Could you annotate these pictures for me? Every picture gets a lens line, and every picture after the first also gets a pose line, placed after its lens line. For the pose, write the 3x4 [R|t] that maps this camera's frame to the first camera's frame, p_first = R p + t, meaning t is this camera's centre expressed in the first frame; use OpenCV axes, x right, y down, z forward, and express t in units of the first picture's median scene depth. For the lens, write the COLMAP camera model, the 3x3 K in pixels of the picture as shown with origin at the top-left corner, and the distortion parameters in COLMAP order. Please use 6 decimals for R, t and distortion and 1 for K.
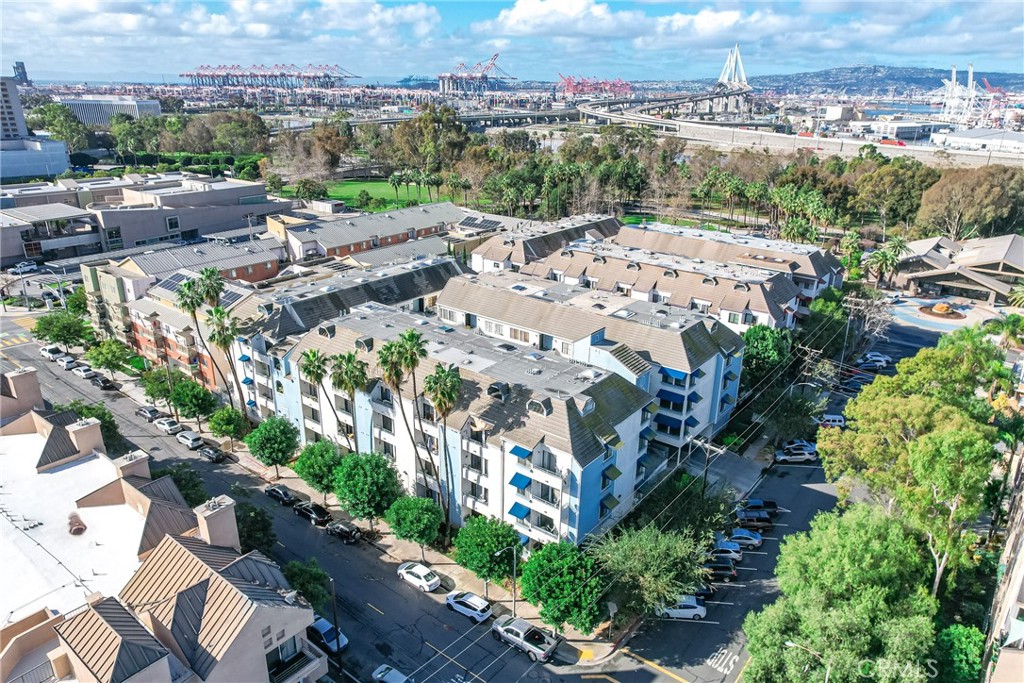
lens RADIAL K [[682.4, 0, 499.0], [0, 682.4, 344.7], [0, 0, 1]] dist [-0.059290, 0.063118]
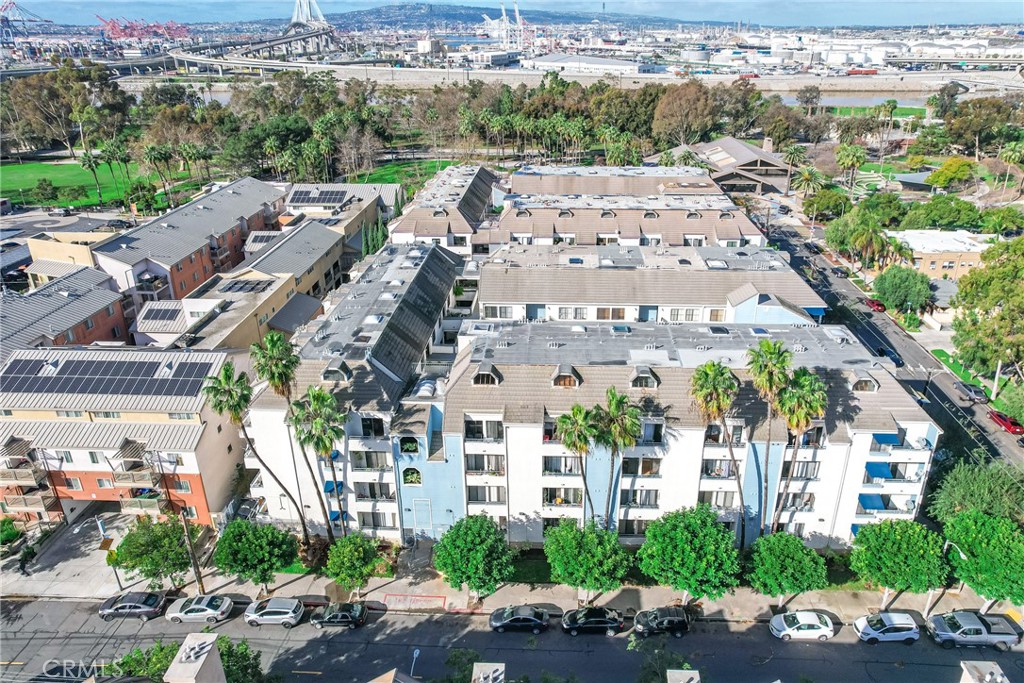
lens RADIAL K [[664.5, 0, 514.7], [0, 664.5, 293.2], [0, 0, 1]] dist [-0.020229, 0.002185]
pose [[0.814183, -0.237317, 0.529893, -0.489787], [0.227396, 0.970080, 0.085063, -0.133057], [-0.534226, 0.051239, 0.843788, 0.330562]]
